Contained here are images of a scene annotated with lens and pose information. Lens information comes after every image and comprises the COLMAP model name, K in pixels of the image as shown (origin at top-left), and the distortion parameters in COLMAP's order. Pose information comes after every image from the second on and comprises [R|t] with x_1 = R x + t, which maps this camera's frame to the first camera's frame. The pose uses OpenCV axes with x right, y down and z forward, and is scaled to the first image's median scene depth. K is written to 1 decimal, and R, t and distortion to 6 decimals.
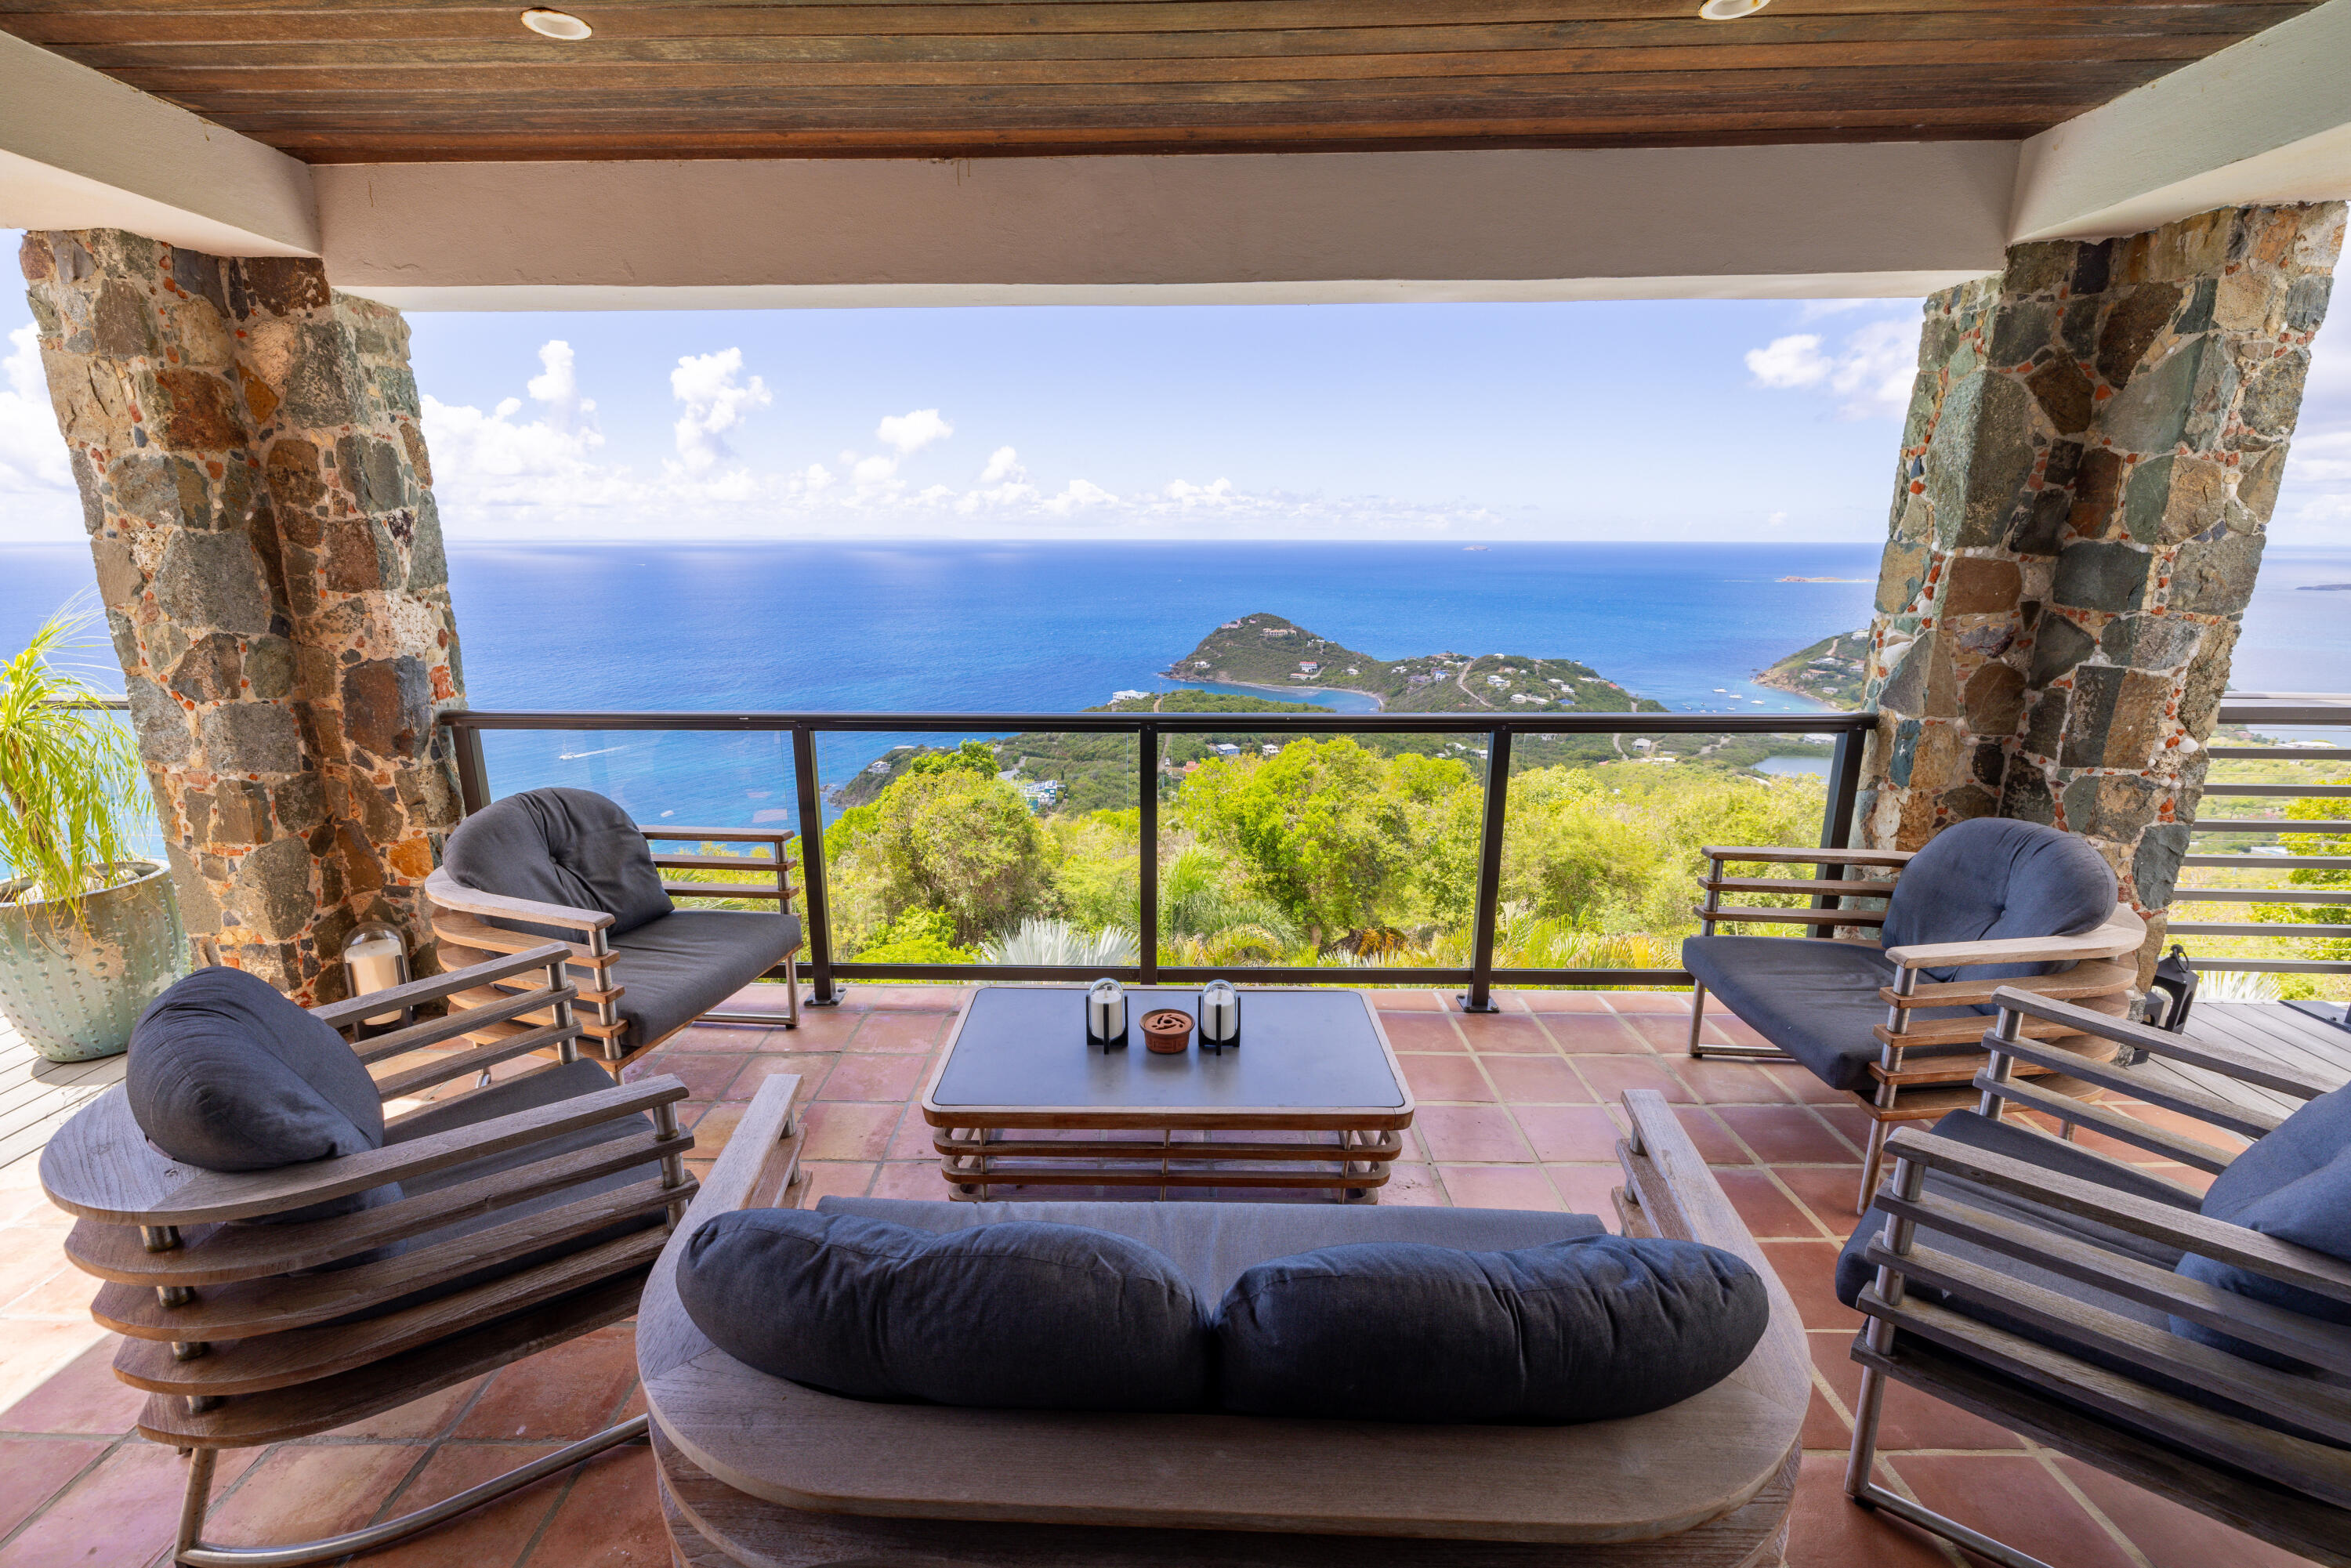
lens RADIAL K [[1013.6, 0, 1154.9], [0, 1013.6, 773.5], [0, 0, 1]] dist [-0.001050, 0.000782]
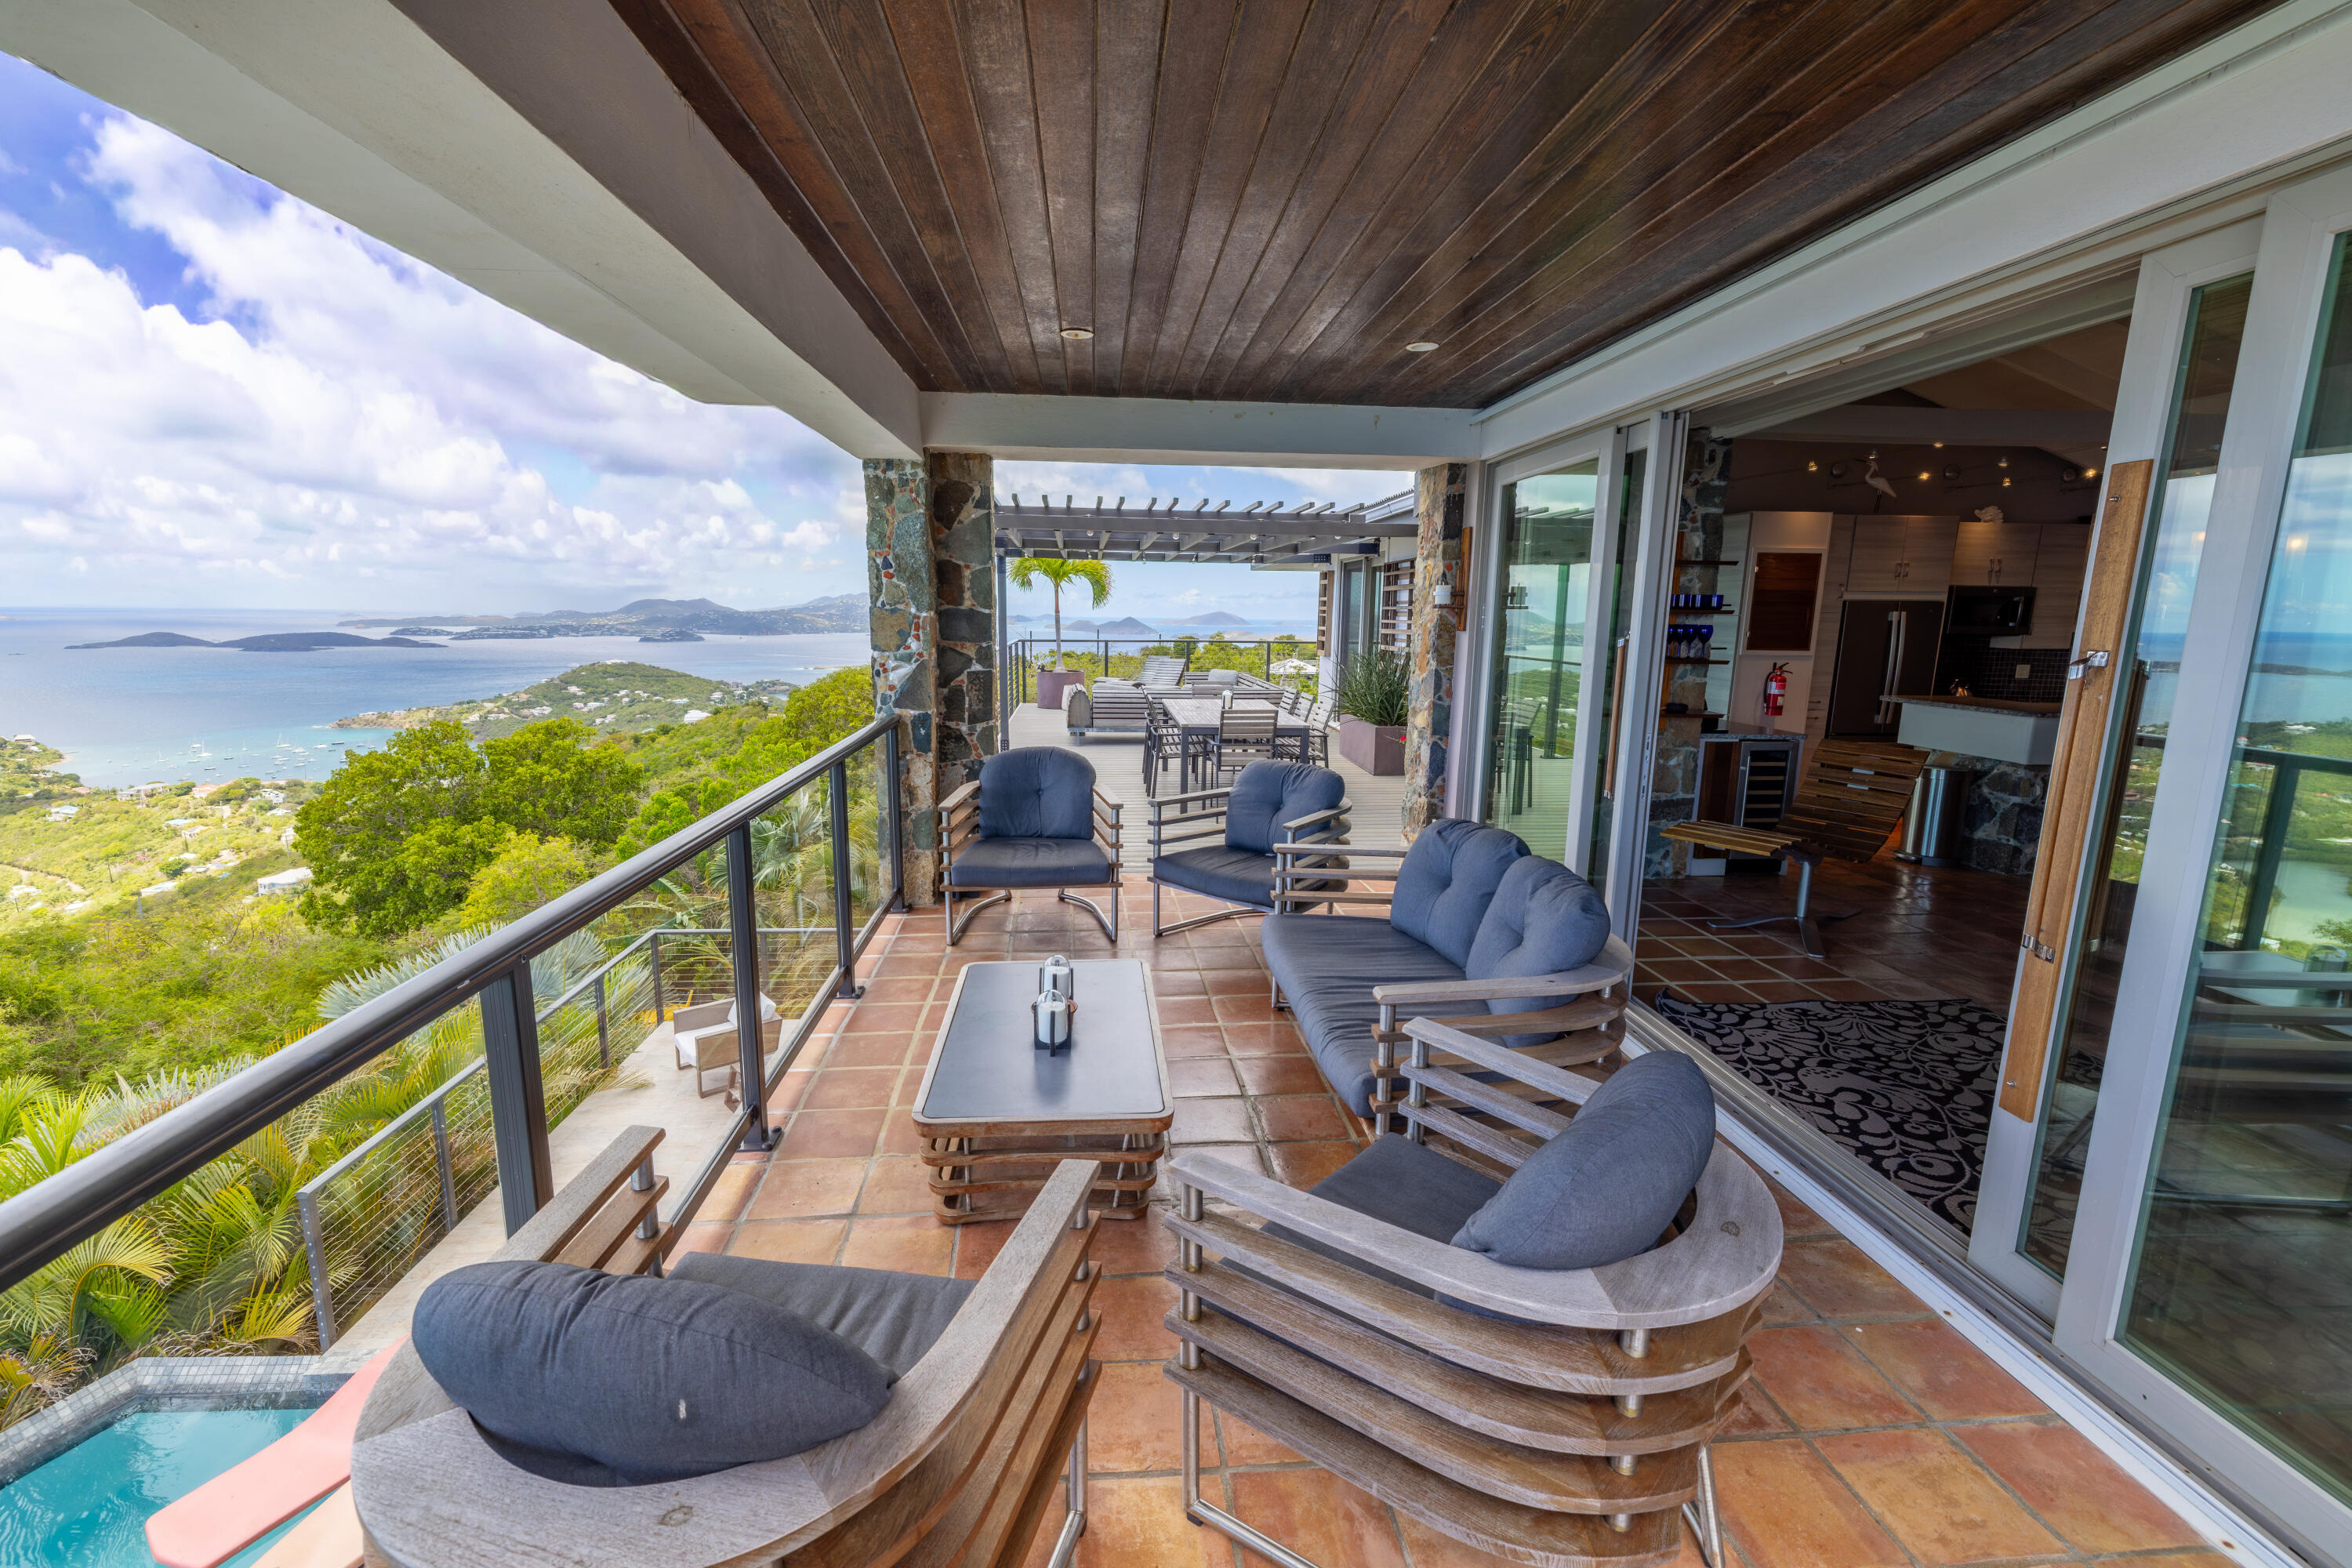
lens RADIAL K [[991.3, 0, 1161.3], [0, 991.3, 777.4], [0, 0, 1]] dist [-0.002833, 0.000240]
pose [[-0.098662, -0.168900, 0.980683, -0.886593], [0.217800, 0.957932, 0.186894, -0.163969], [-0.970994, 0.232032, -0.057725, 0.704894]]
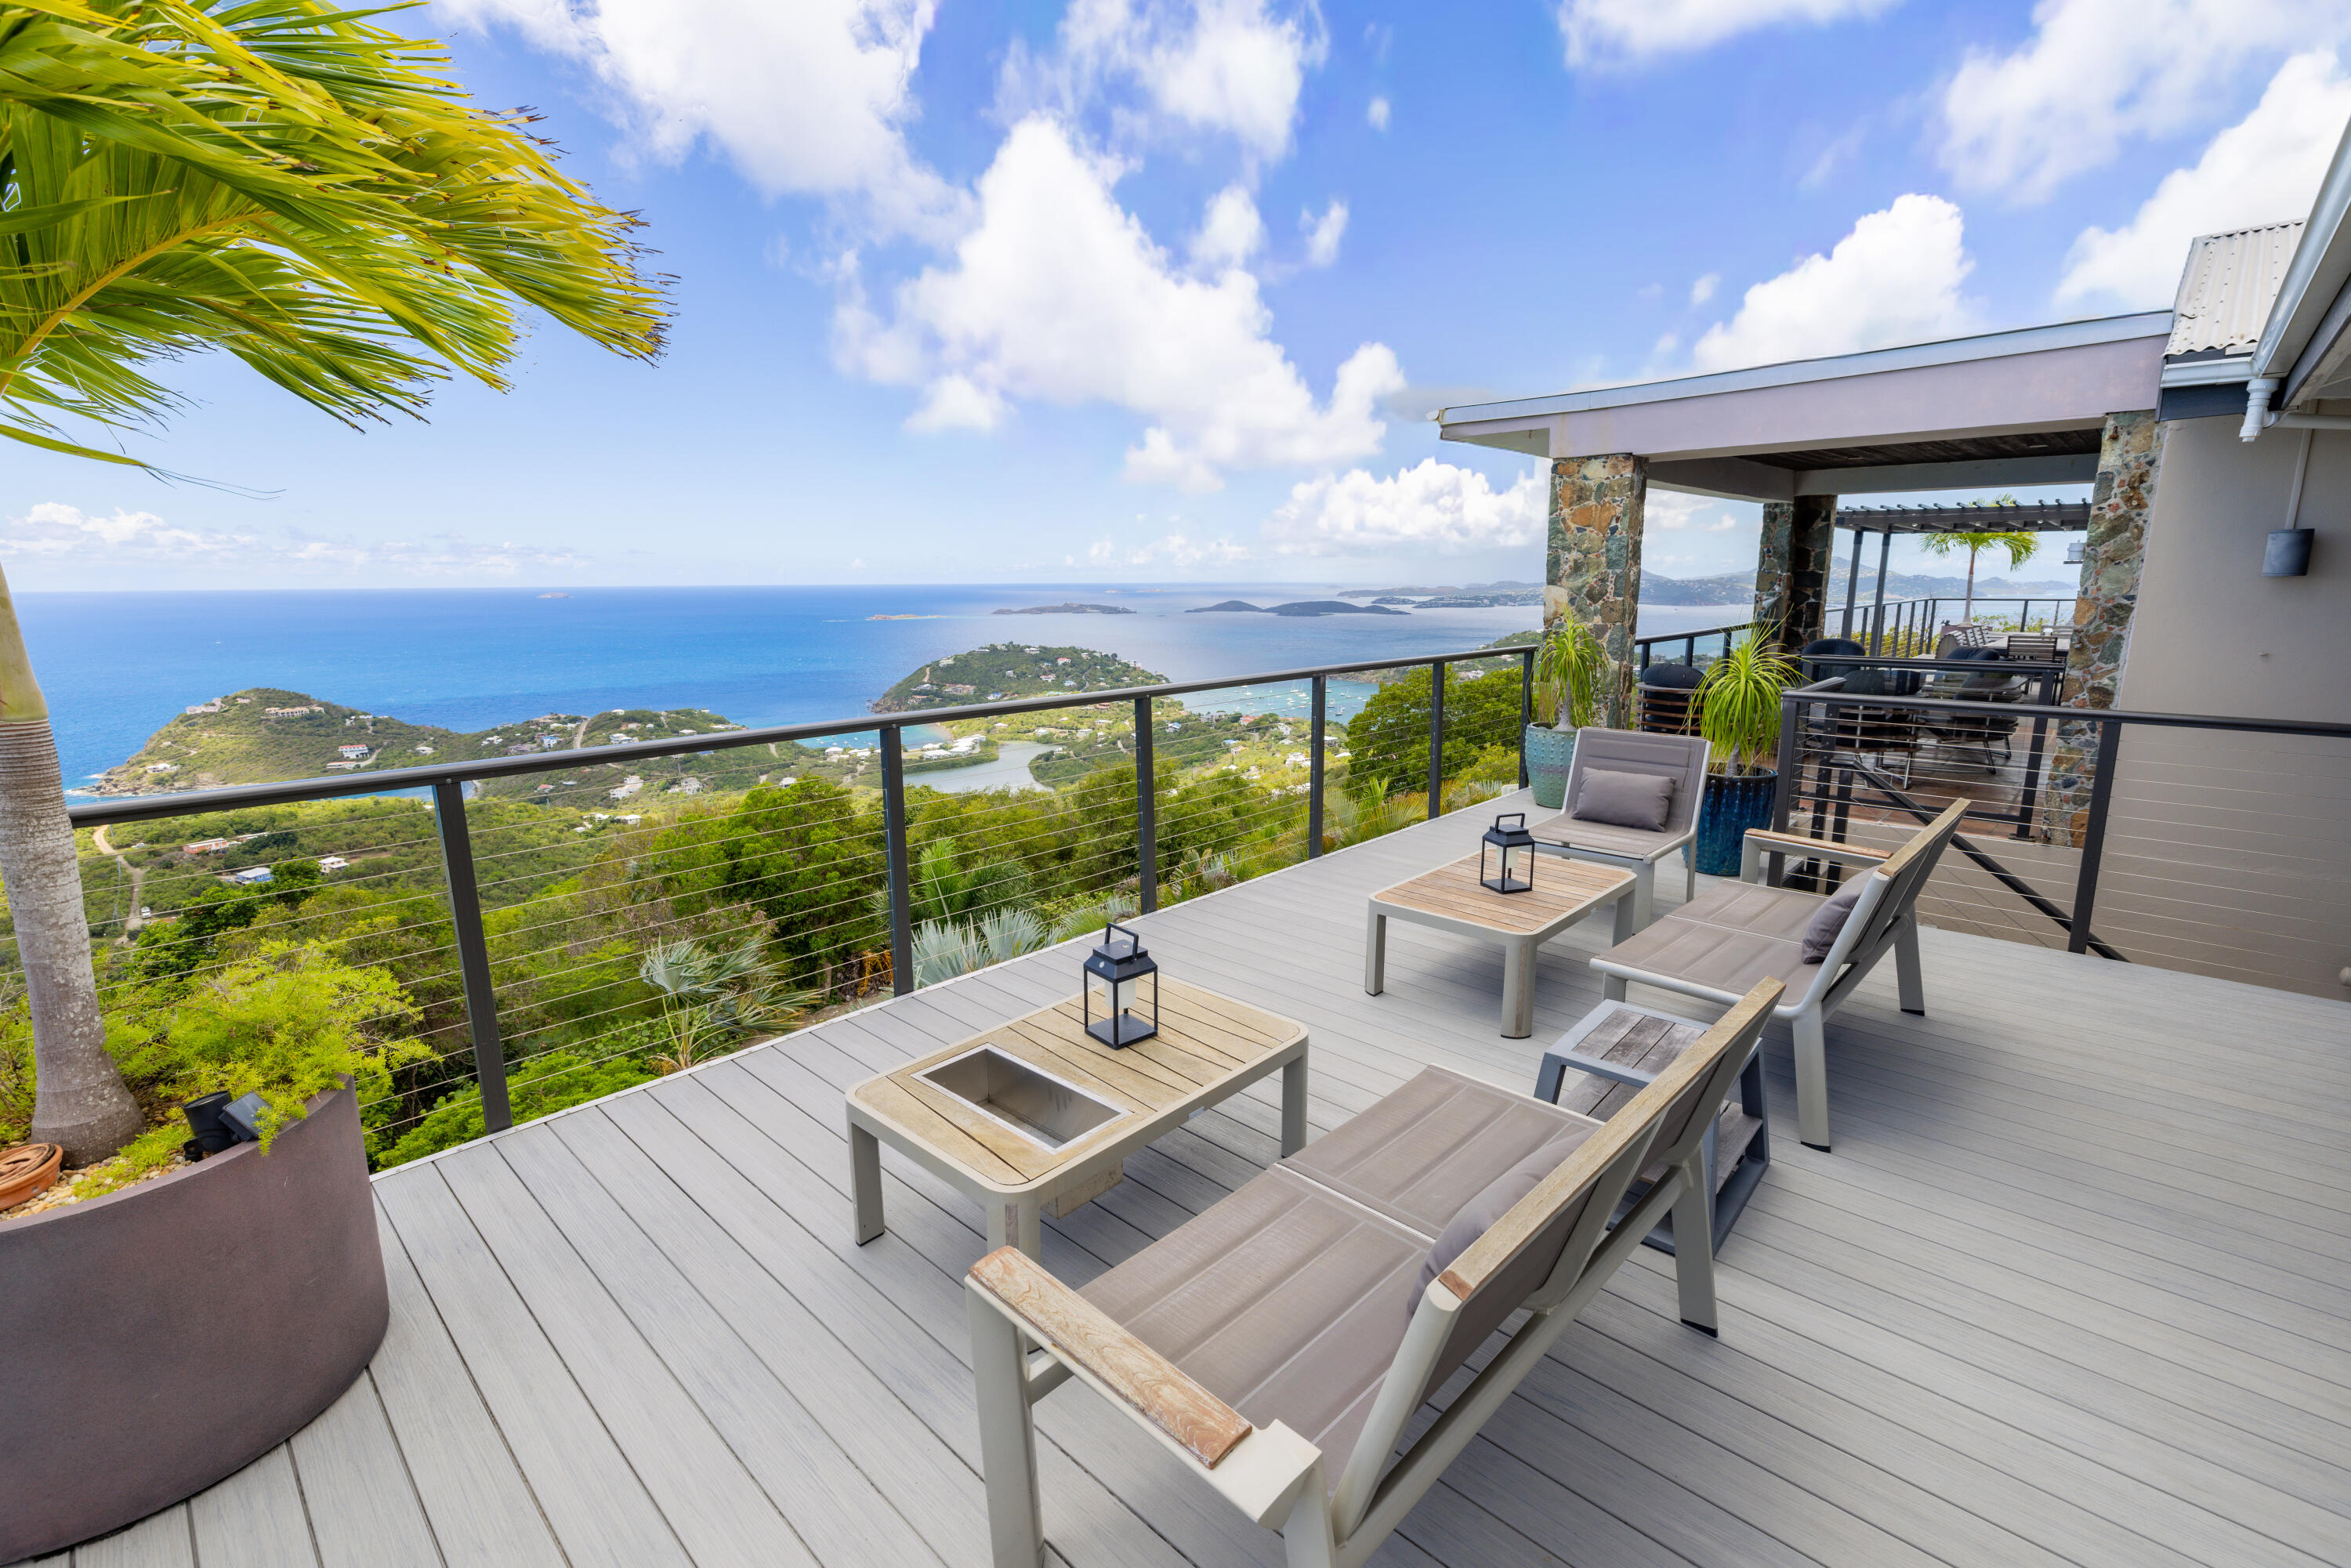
lens RADIAL K [[1036.4, 0, 1198.9], [0, 1036.4, 783.2], [0, 0, 1]] dist [-0.001569, 0.001404]
pose [[0.659490, -0.152799, 0.736020, -3.246135], [0.179523, 0.982806, 0.043175, -0.012302], [-0.729962, 0.103659, 0.675582, 0.075092]]
